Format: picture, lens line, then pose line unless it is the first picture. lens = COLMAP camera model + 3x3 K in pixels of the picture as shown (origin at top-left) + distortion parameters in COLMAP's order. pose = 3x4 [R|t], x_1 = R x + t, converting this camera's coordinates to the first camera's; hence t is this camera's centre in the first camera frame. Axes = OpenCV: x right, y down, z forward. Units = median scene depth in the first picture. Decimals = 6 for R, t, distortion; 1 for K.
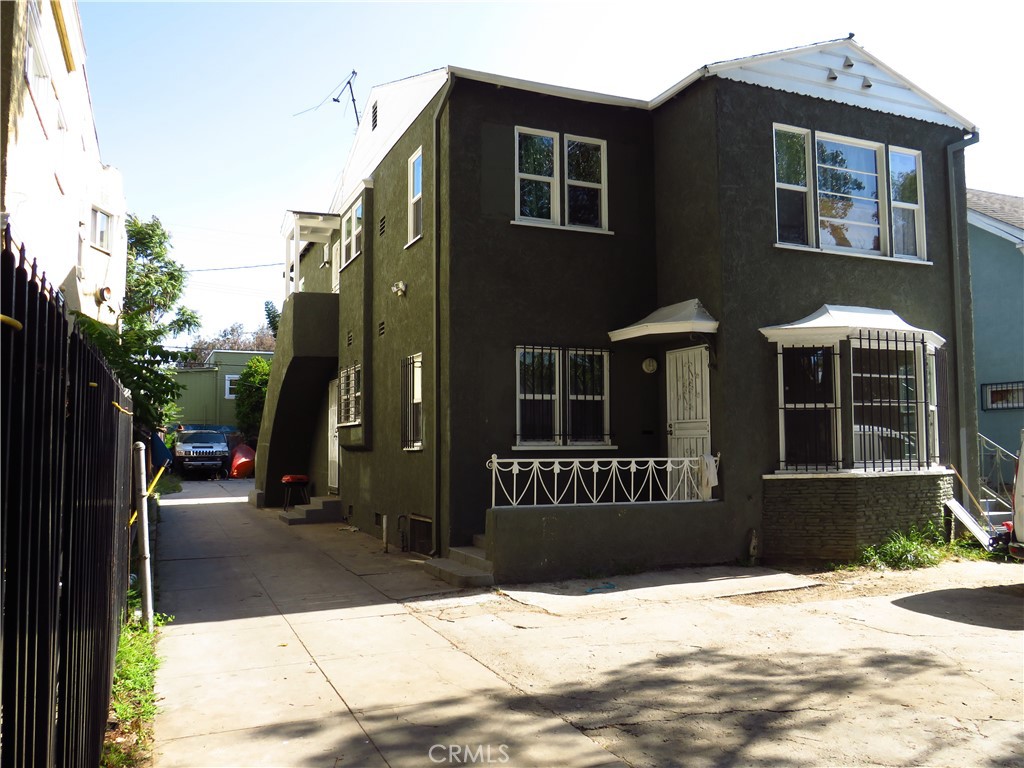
lens RADIAL K [[854.2, 0, 511.9], [0, 854.2, 382.1], [0, 0, 1]] dist [-0.017245, 0.004794]
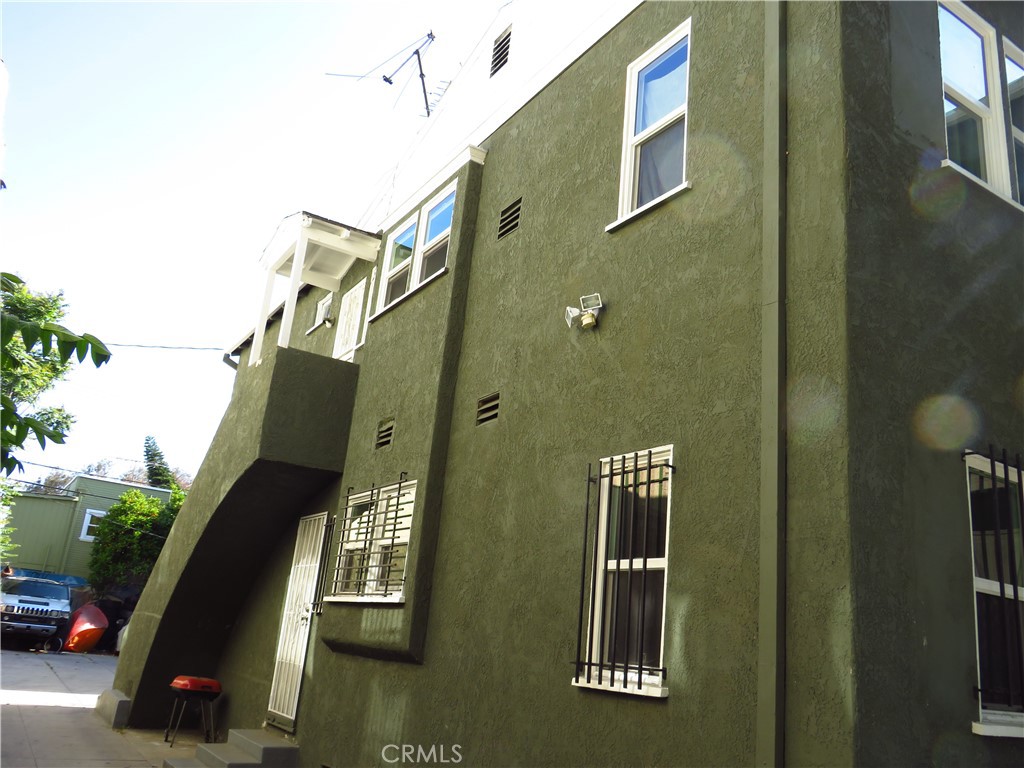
lens RADIAL K [[854.2, 0, 511.9], [0, 854.2, 382.1], [0, 0, 1]] dist [-0.017245, 0.004794]
pose [[0.981864, 0.147126, 0.119569, -0.164279], [-0.117043, 0.966554, -0.228199, 0.026824], [-0.149144, 0.210066, 0.966244, 0.429573]]
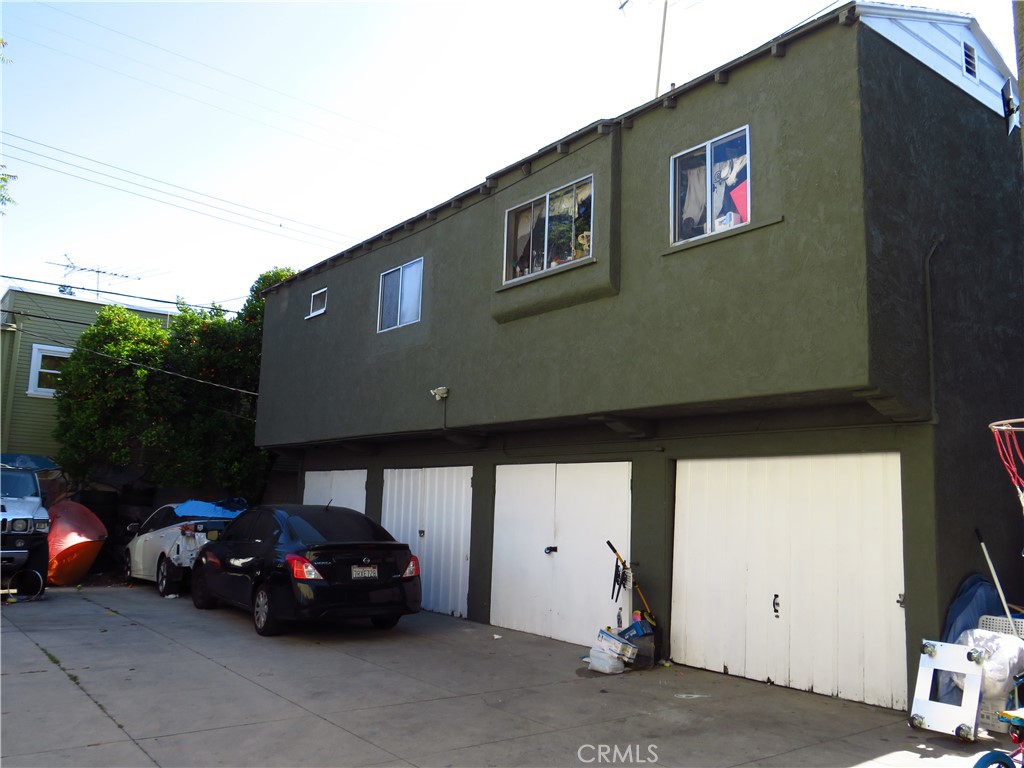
lens RADIAL K [[854.2, 0, 511.9], [0, 854.2, 382.1], [0, 0, 1]] dist [-0.017245, 0.004794]
pose [[0.968013, 0.074302, 0.239645, -0.466193], [-0.057092, 0.995319, -0.077982, 0.077809], [-0.244317, 0.061806, 0.967724, 1.191503]]
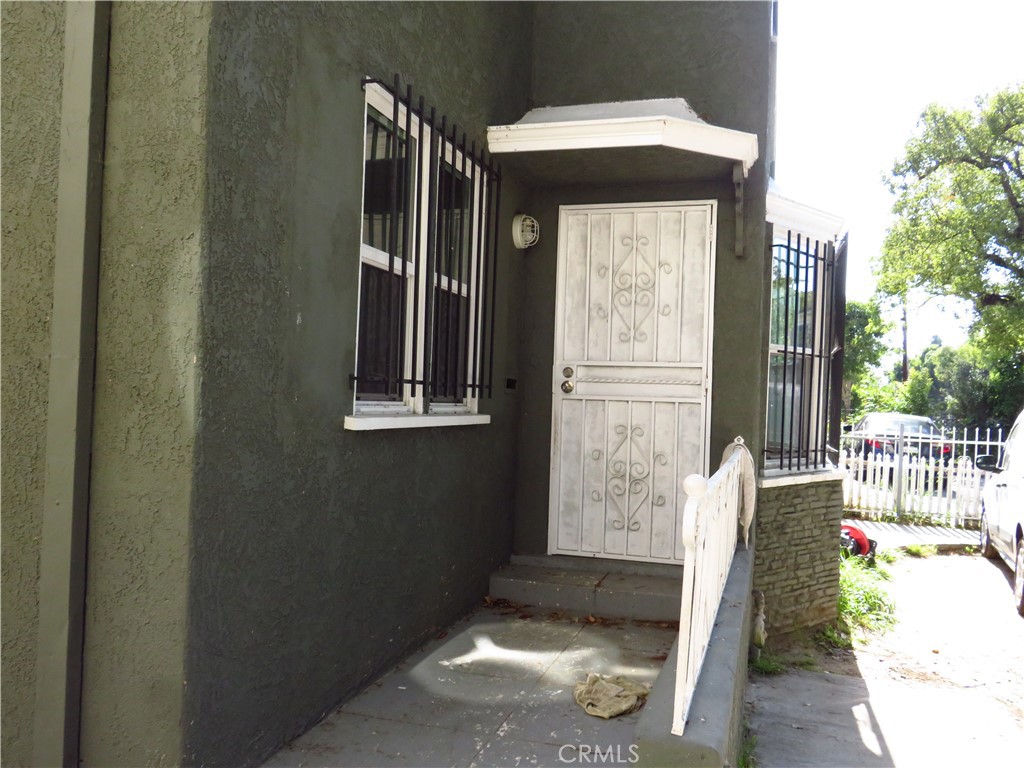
lens RADIAL K [[854.2, 0, 511.9], [0, 854.2, 382.1], [0, 0, 1]] dist [-0.017245, 0.004794]
pose [[0.652551, 0.044077, 0.756462, -0.118294], [-0.091358, 0.995601, 0.020798, 0.034143], [-0.752217, -0.082681, 0.653707, 0.503868]]
